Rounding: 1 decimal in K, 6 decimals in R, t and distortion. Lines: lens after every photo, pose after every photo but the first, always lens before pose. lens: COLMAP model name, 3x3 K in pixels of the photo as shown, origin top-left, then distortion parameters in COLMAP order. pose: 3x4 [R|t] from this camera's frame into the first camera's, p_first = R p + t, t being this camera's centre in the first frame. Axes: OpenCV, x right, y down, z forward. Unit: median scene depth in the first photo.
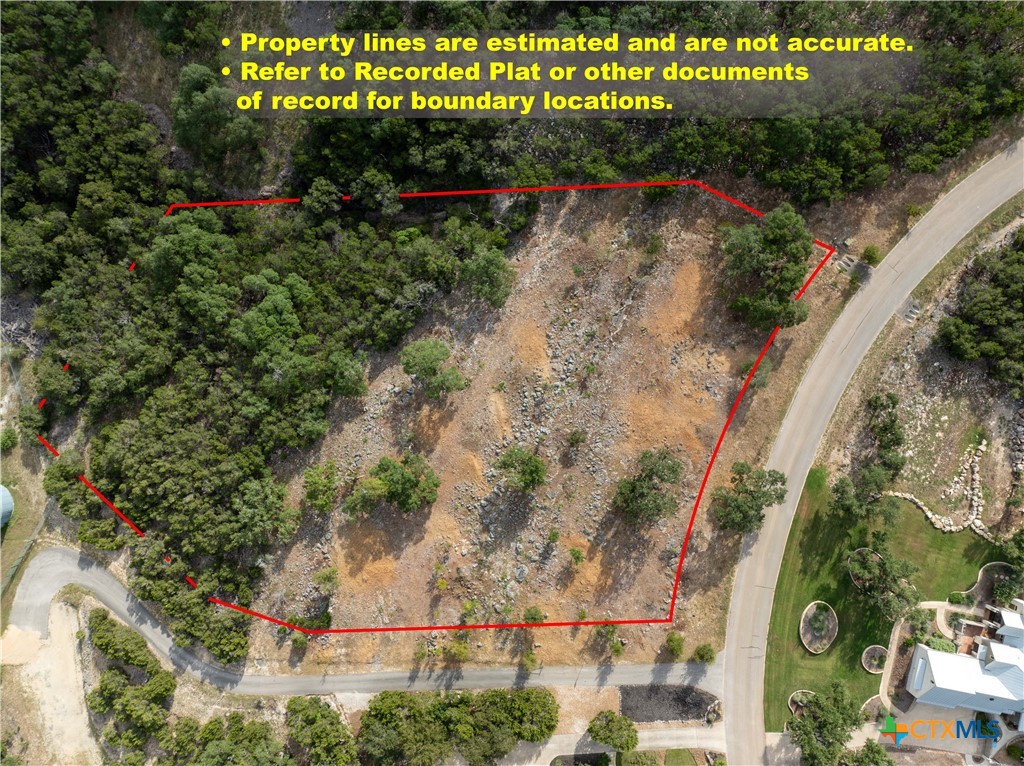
lens RADIAL K [[720.6, 0, 516.4], [0, 720.6, 385.4], [0, 0, 1]] dist [-0.037829, 0.001550]
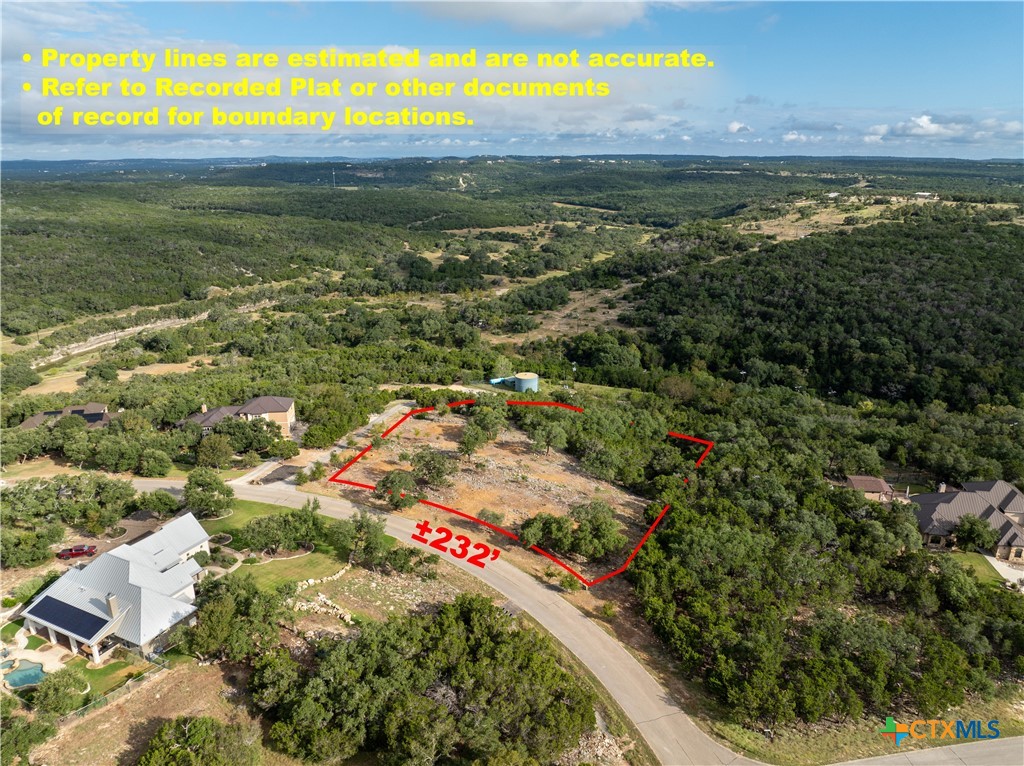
lens RADIAL K [[720.6, 0, 516.4], [0, 720.6, 385.4], [0, 0, 1]] dist [-0.037829, 0.001550]
pose [[-0.240973, 0.298120, -0.923611, 1.355690], [-0.970469, -0.084864, 0.225806, -0.310664], [-0.011064, 0.950748, 0.309767, 0.397983]]
